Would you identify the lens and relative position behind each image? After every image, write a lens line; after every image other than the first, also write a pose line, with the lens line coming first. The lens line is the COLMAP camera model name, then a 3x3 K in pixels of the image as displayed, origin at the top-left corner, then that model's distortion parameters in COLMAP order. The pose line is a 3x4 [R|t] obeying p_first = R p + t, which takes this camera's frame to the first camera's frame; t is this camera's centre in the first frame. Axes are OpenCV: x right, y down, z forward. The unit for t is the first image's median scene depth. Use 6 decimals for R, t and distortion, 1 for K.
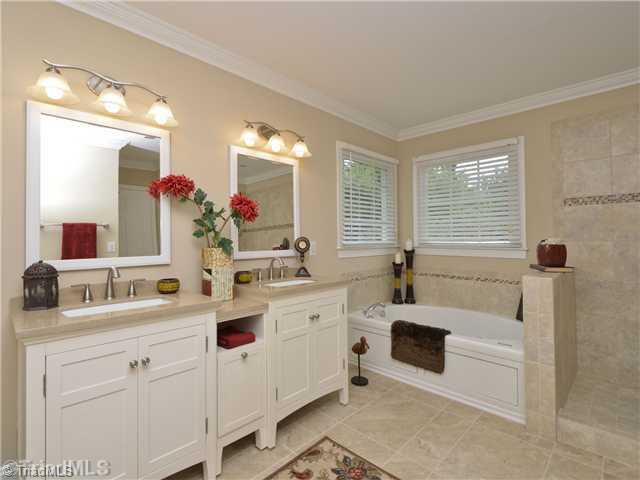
lens RADIAL K [[318.6, 0, 310.6], [0, 318.6, 233.3], [0, 0, 1]] dist [-0.003277, -0.001243]
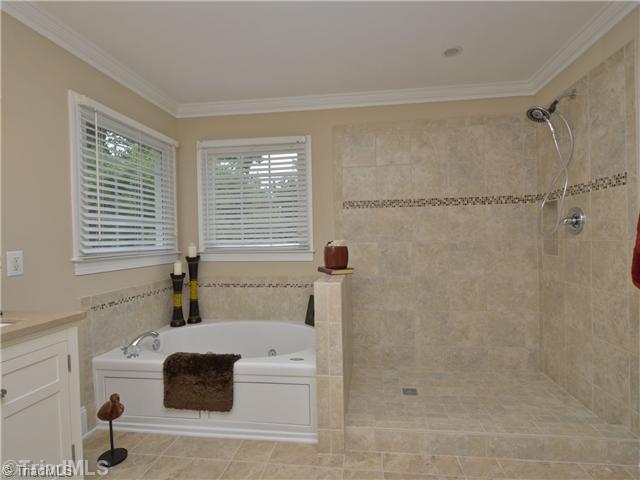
lens RADIAL K [[318.6, 0, 310.6], [0, 318.6, 233.3], [0, 0, 1]] dist [-0.003277, -0.001243]
pose [[0.818029, -0.002473, 0.575172, 0.109863], [0.006222, 0.999970, -0.004549, -0.001182], [-0.575143, 0.007300, 0.818020, 0.209577]]
